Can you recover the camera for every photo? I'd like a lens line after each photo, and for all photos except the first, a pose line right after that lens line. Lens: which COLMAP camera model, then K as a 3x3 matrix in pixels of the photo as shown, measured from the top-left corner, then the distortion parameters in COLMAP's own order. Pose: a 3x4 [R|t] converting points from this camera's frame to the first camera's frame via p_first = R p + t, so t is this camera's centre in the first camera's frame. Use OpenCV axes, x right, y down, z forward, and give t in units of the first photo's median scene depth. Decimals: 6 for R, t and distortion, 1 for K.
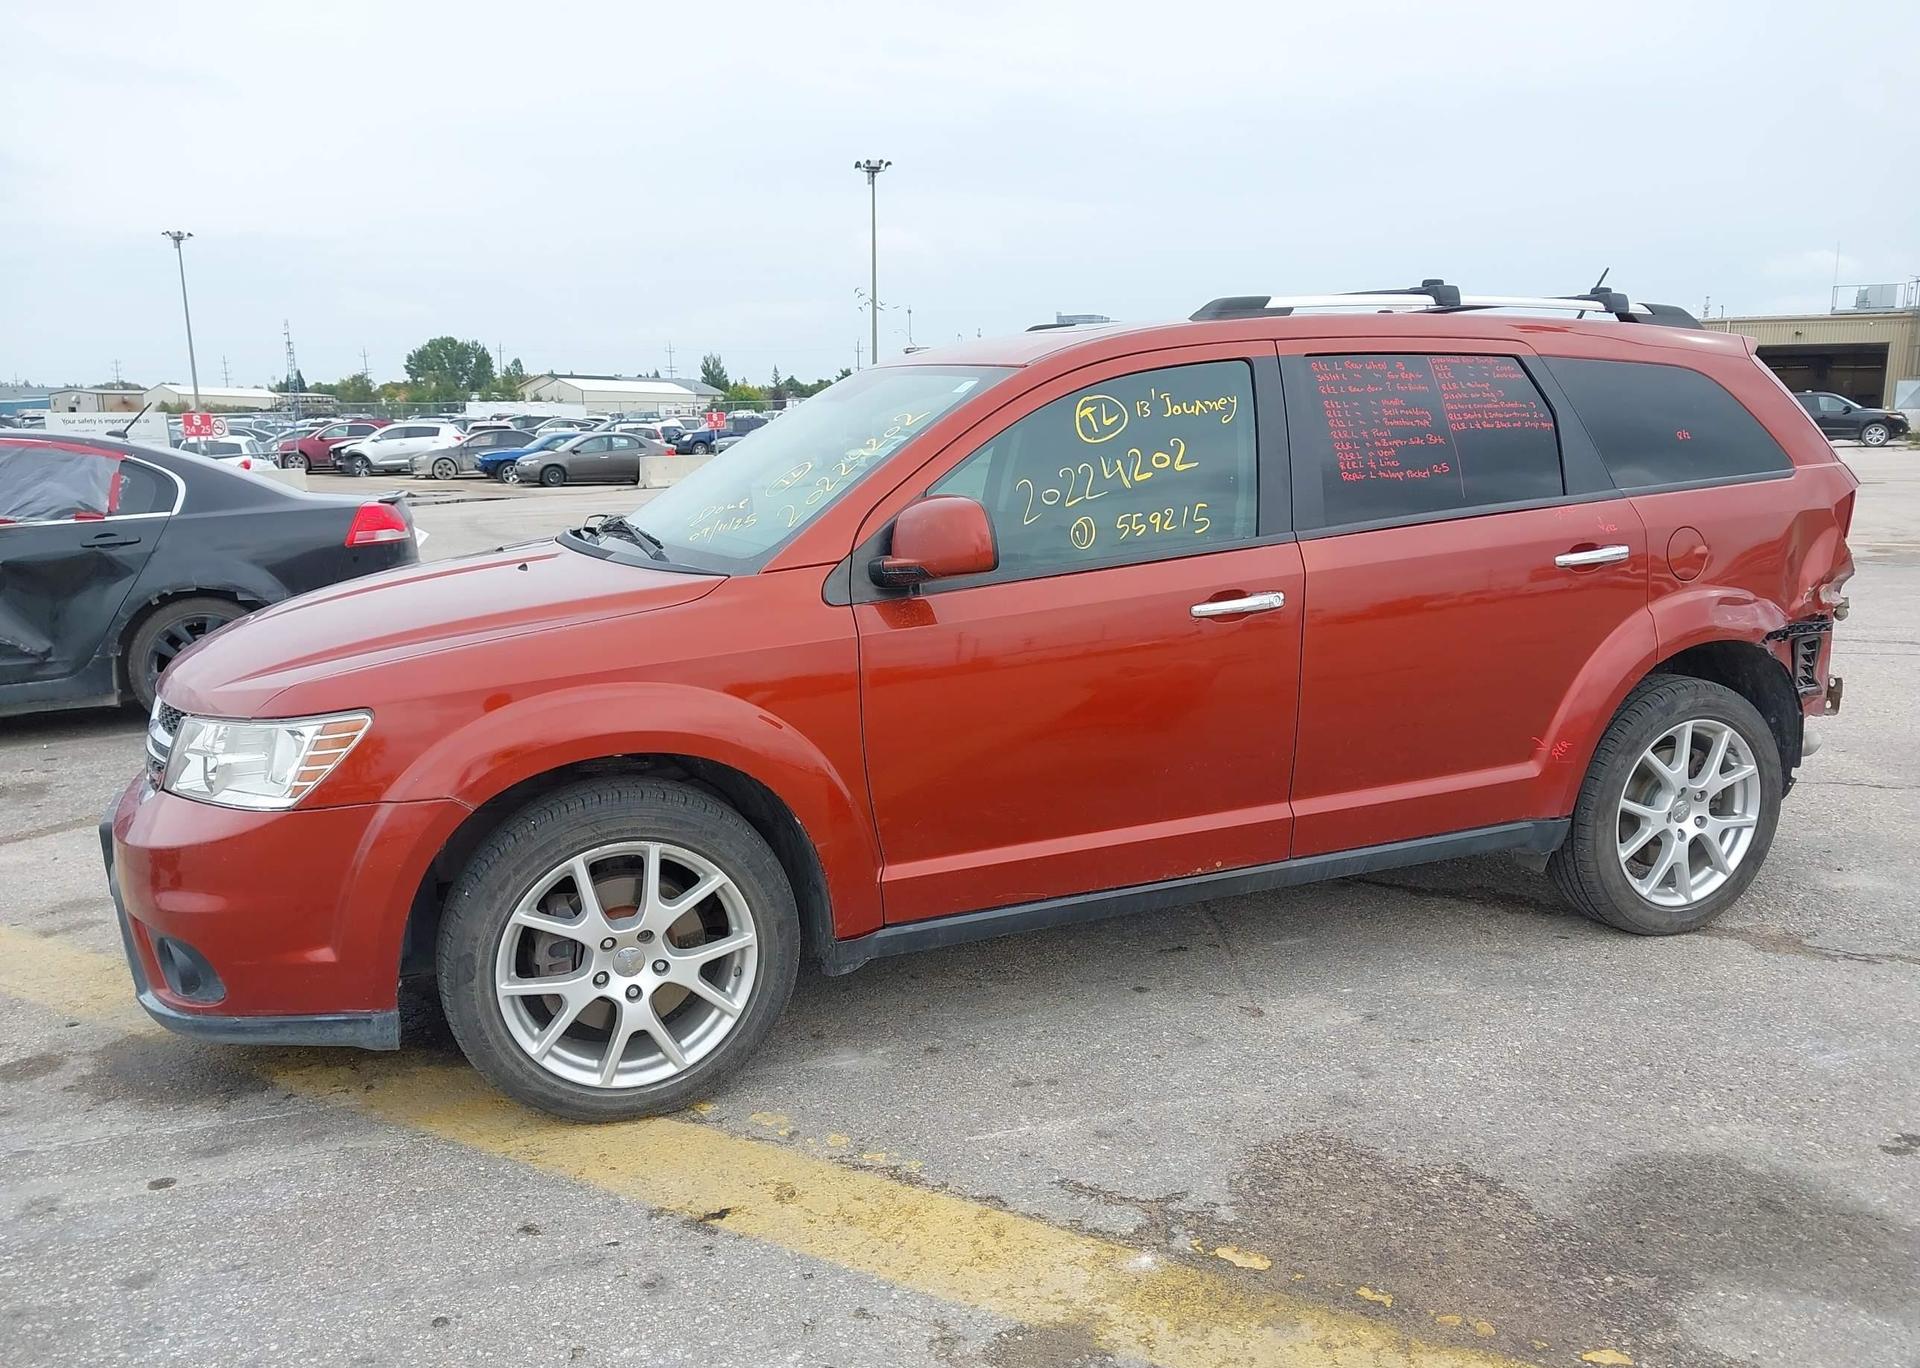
lens RADIAL K [[1502.6, 0, 962.2], [0, 1502.6, 725.0], [0, 0, 1]] dist [0.079587, -0.121604]
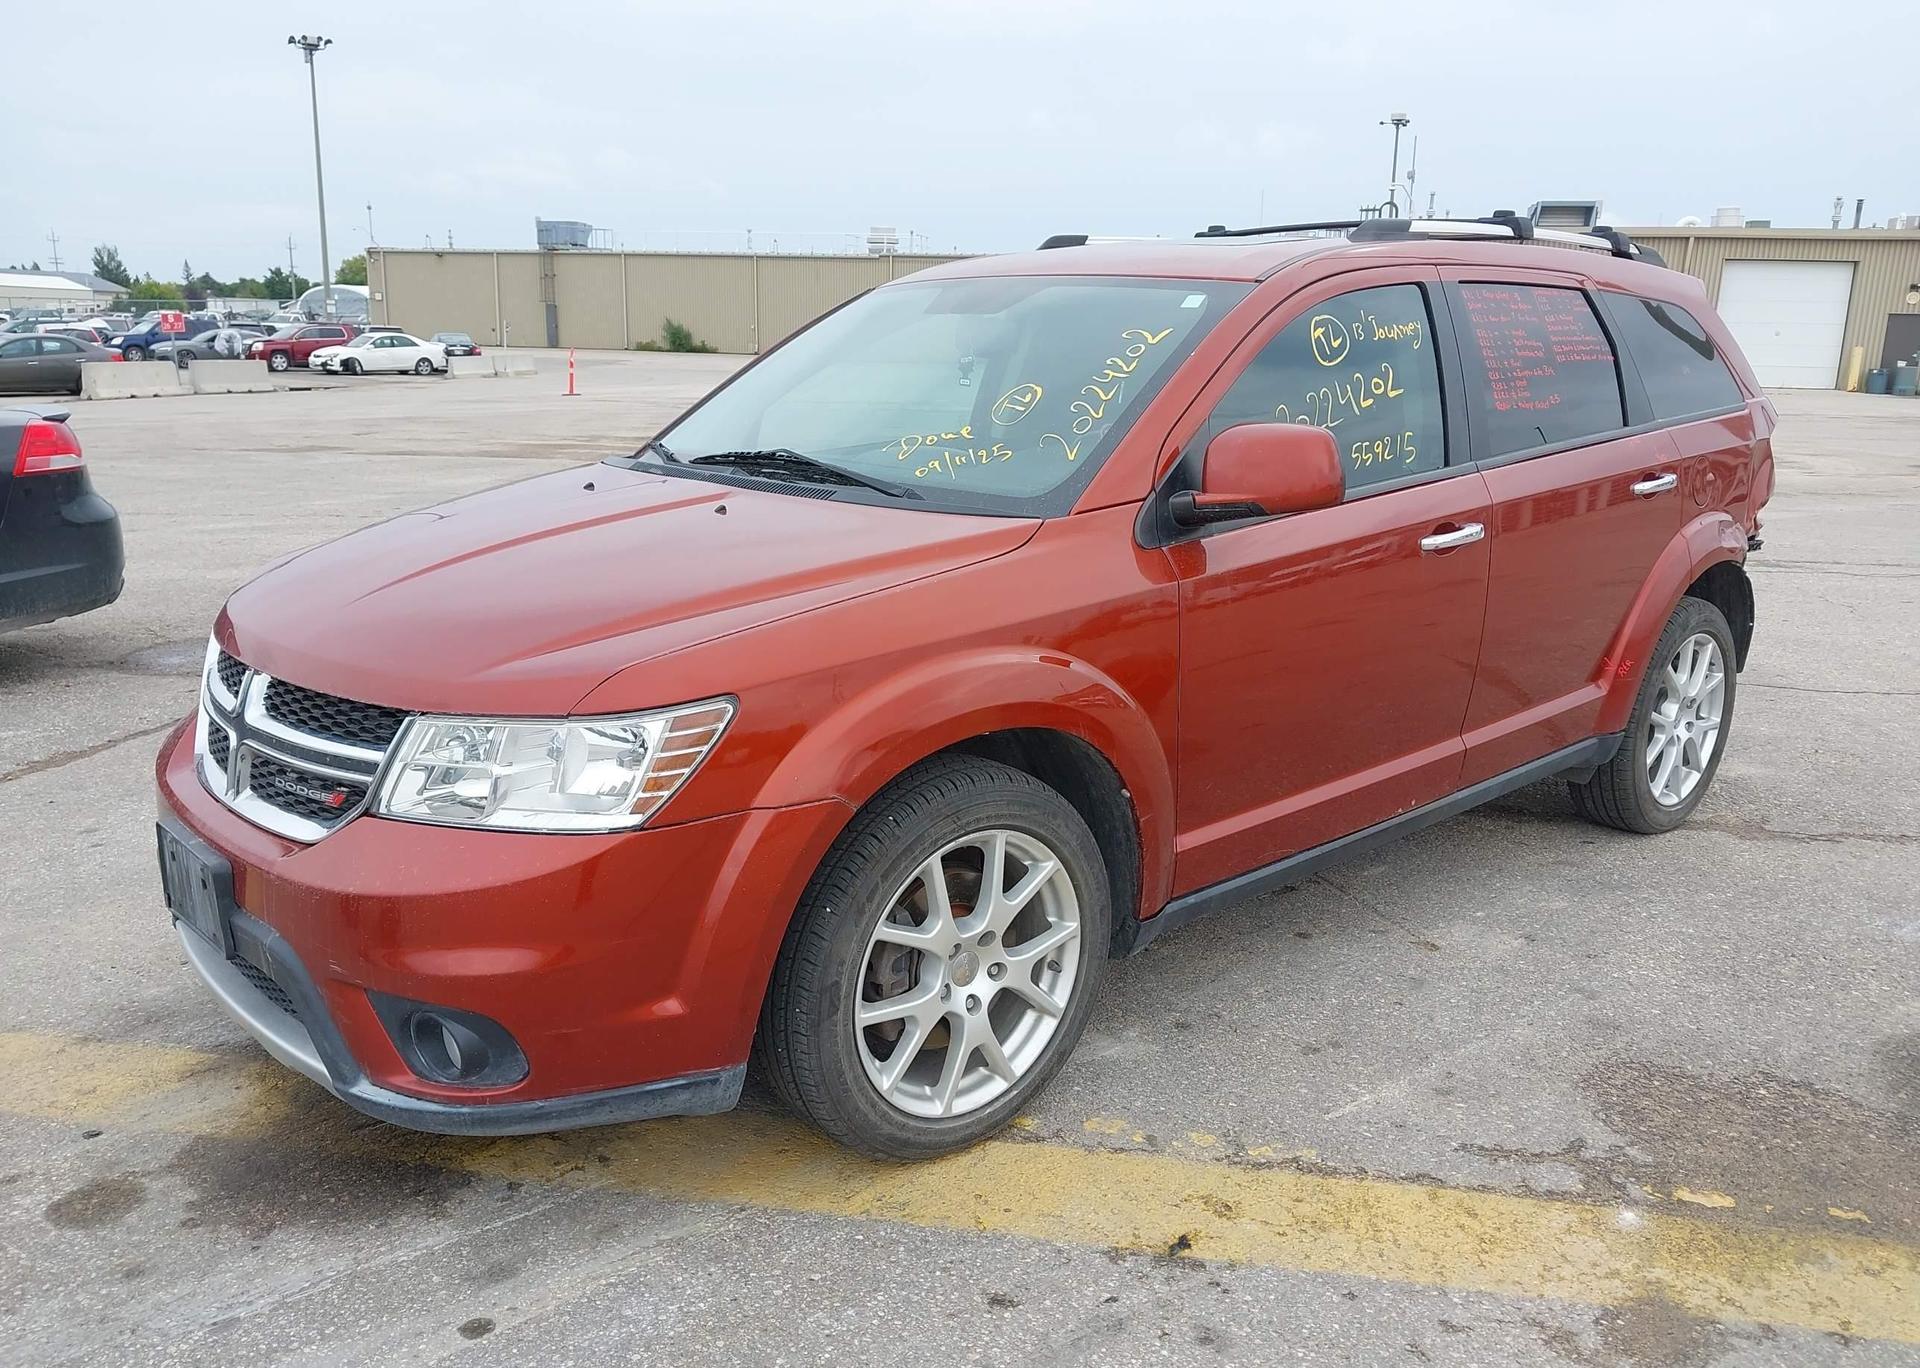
lens RADIAL K [[1514.5, 0, 955.0], [0, 1514.5, 709.5], [0, 0, 1]] dist [0.010991, -0.002651]
pose [[0.942478, -0.055851, 0.329570, -0.441905], [0.041970, 0.997912, 0.049090, -0.029132], [-0.331624, -0.032434, 0.942854, 0.173281]]
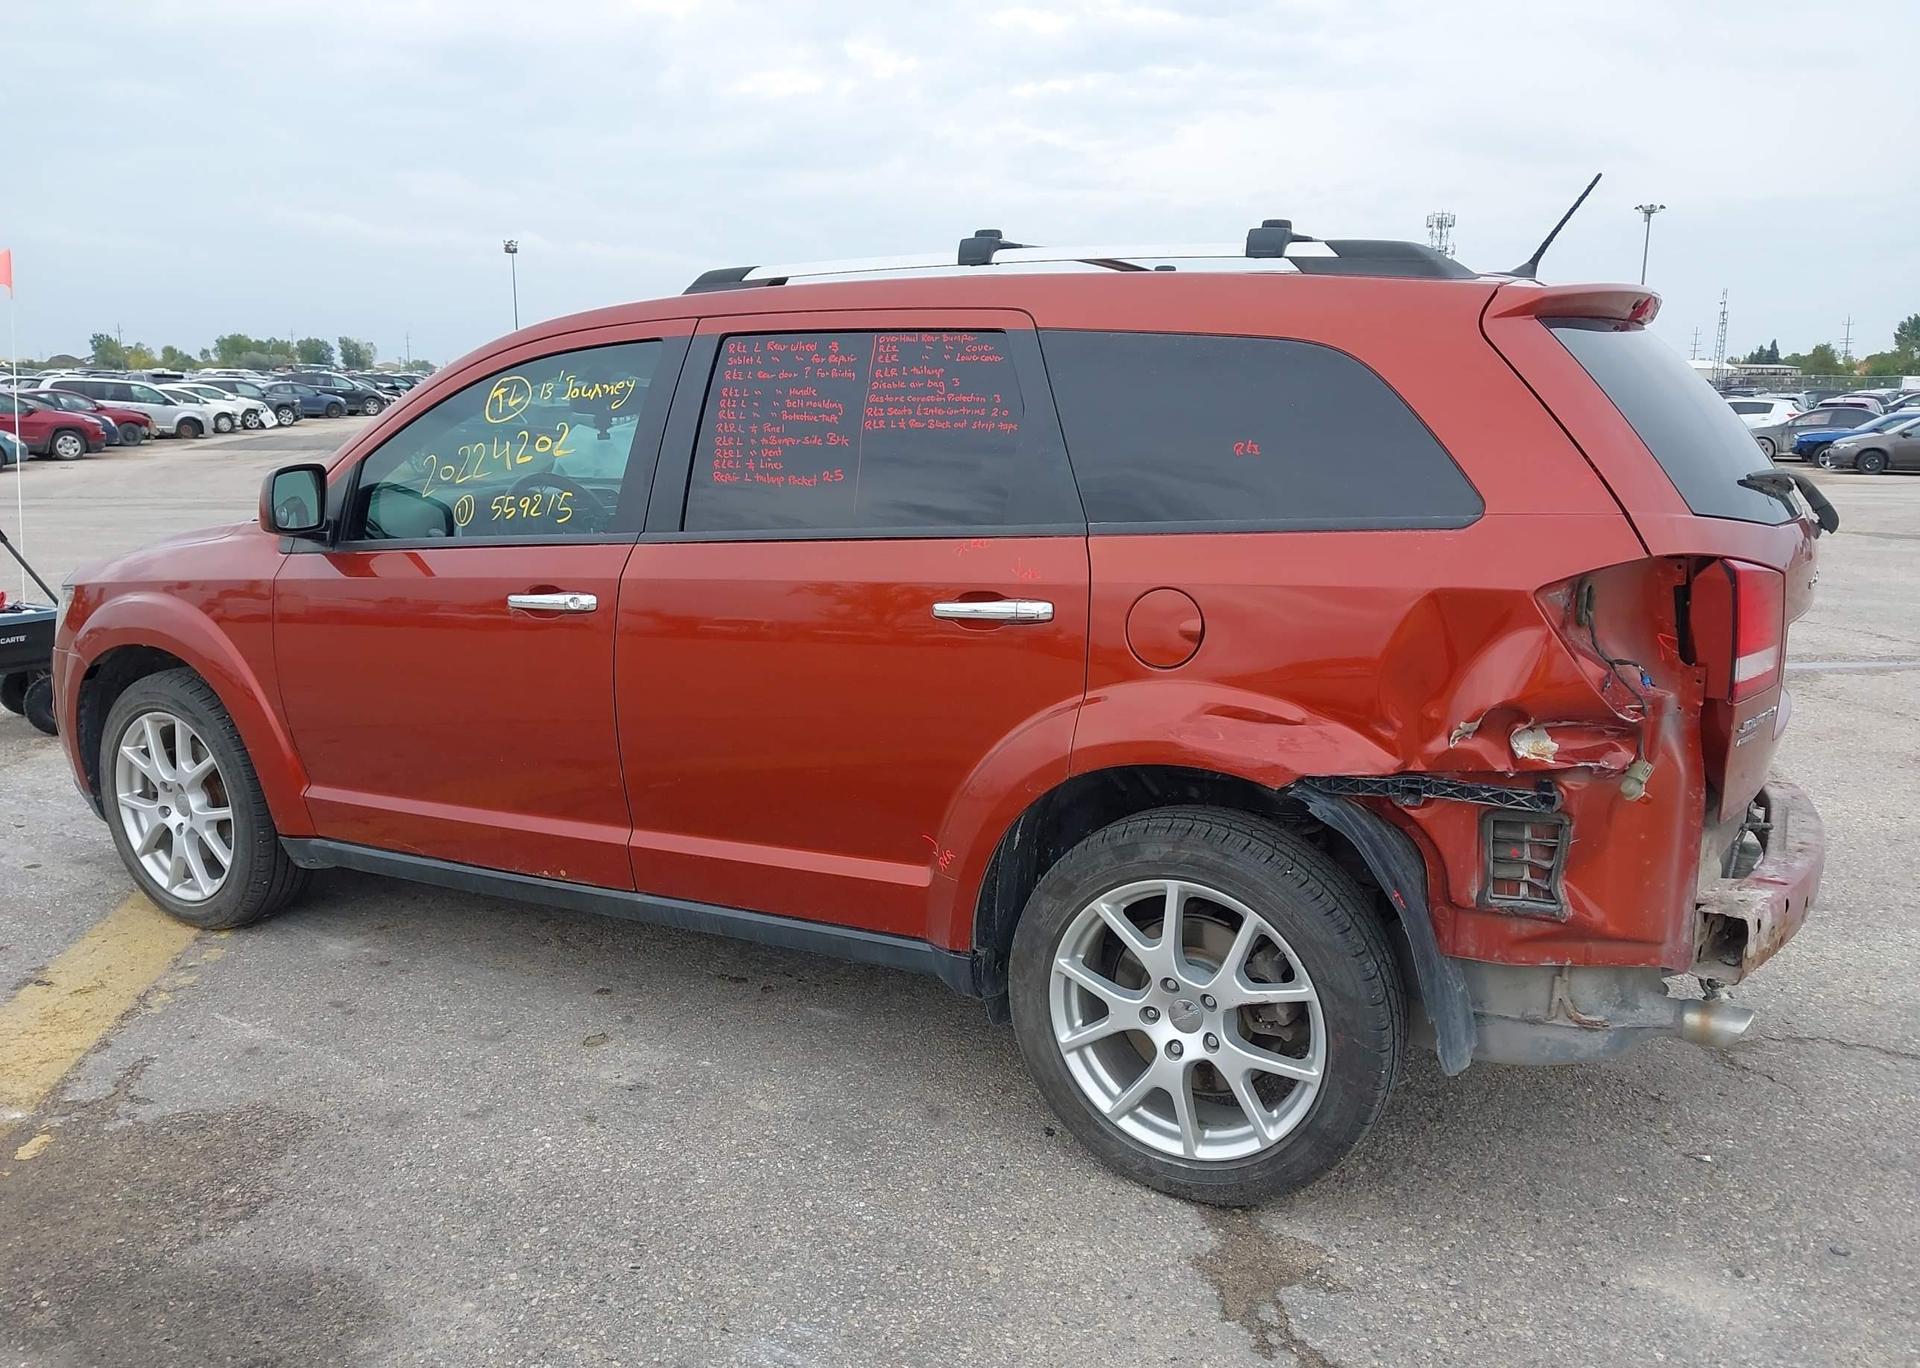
lens RADIAL K [[1516.7, 0, 955.7], [0, 1516.7, 714.9], [0, 0, 1]] dist [0.060985, -0.105814]
pose [[0.622523, 0.178328, -0.762013, 1.059082], [-0.170628, 0.981196, 0.090228, -0.136464], [0.763774, 0.073852, 0.641245, 0.576993]]
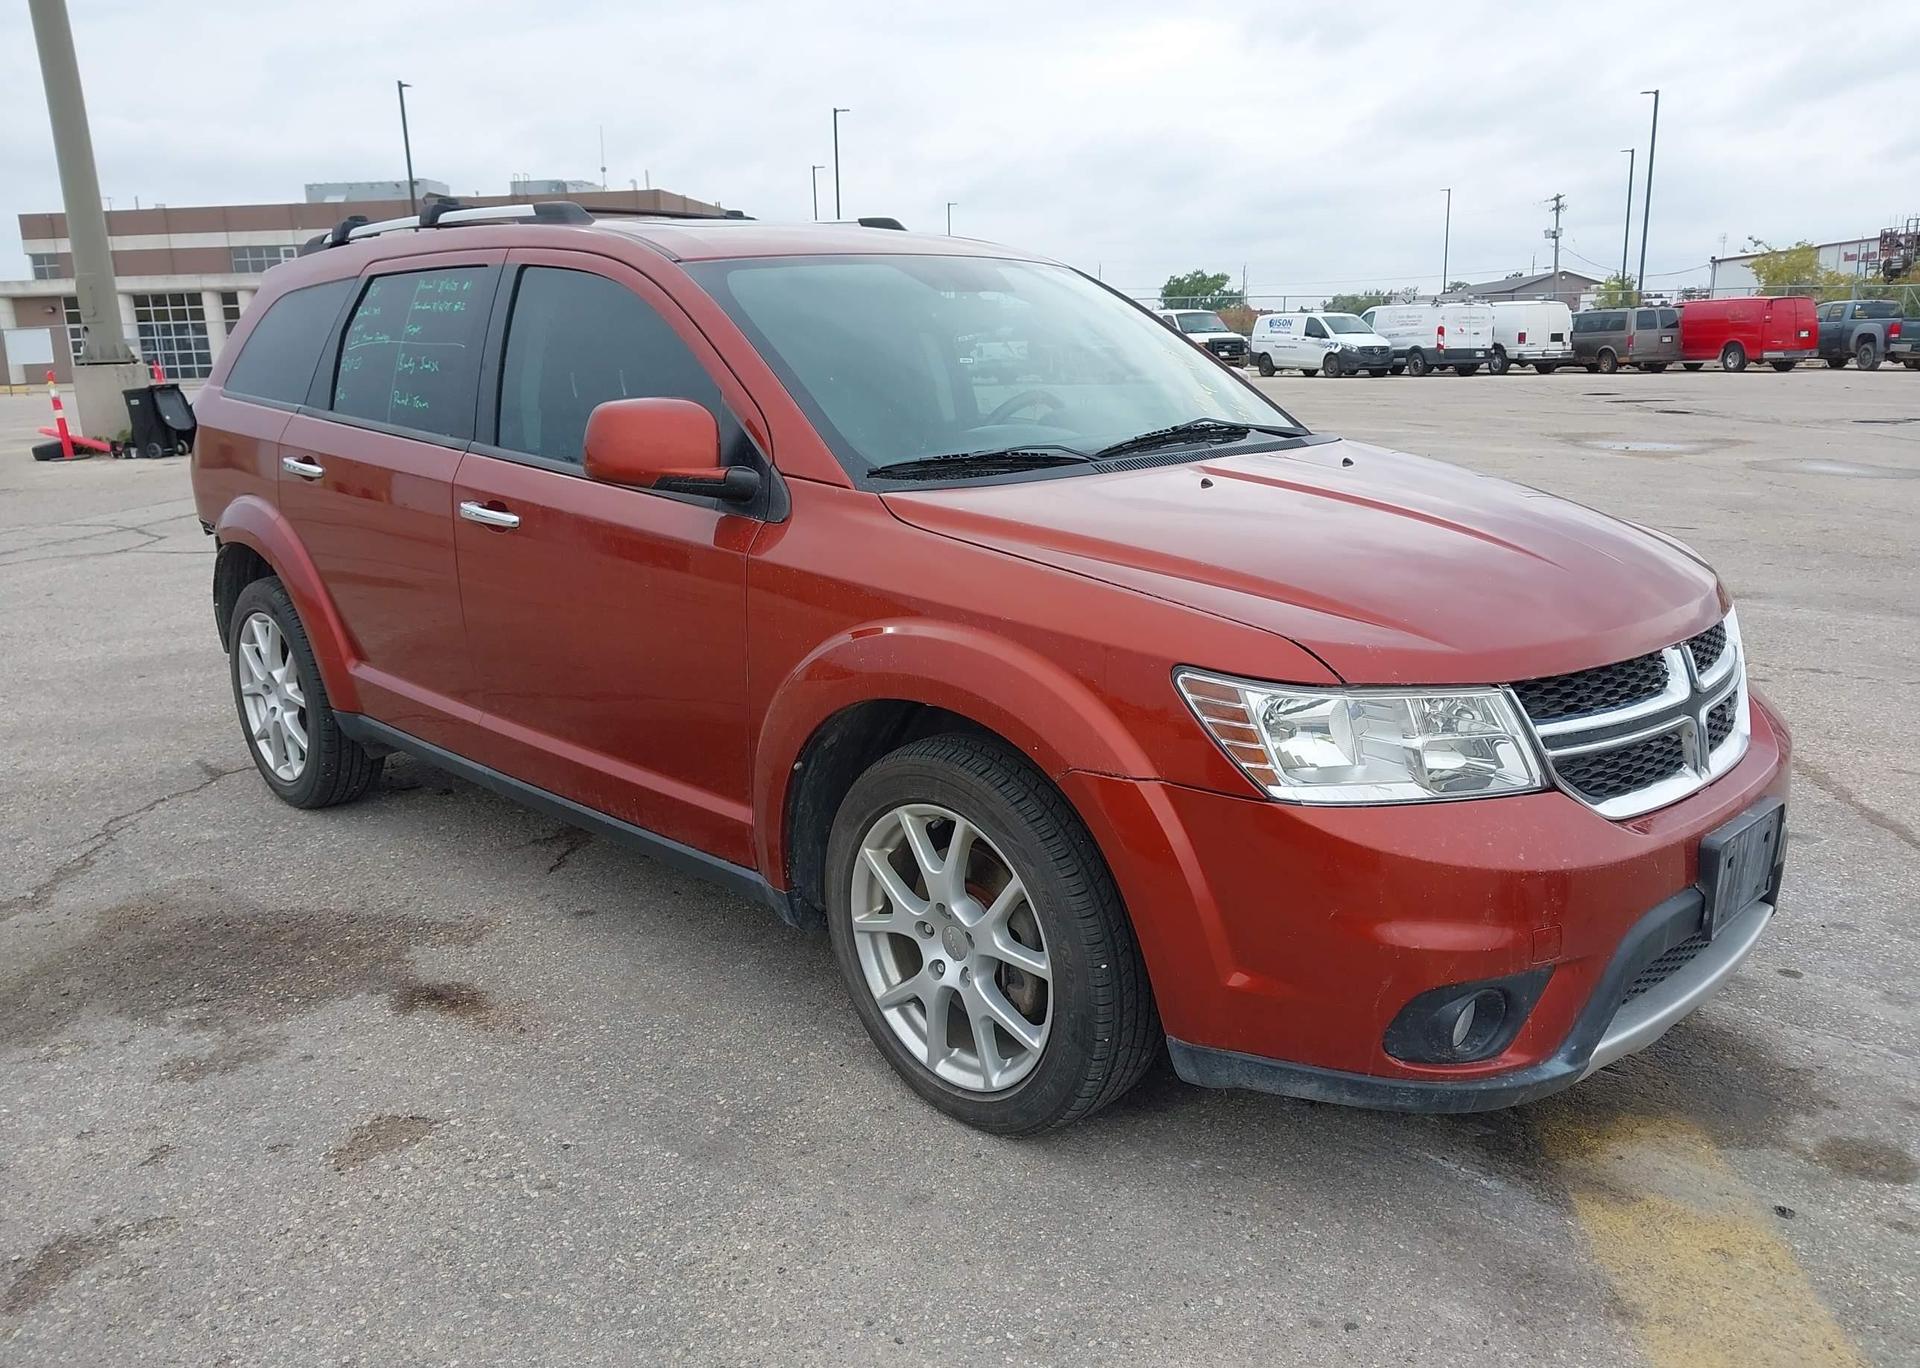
lens RADIAL K [[1520.0, 0, 952.0], [0, 1520.0, 720.3], [0, 0, 1]] dist [0.001695, -0.004300]
pose [[-0.394591, -0.209965, 0.894546, -1.036808], [0.209923, 0.927196, 0.310227, -0.292052], [-0.894556, 0.310198, -0.321786, 1.543761]]
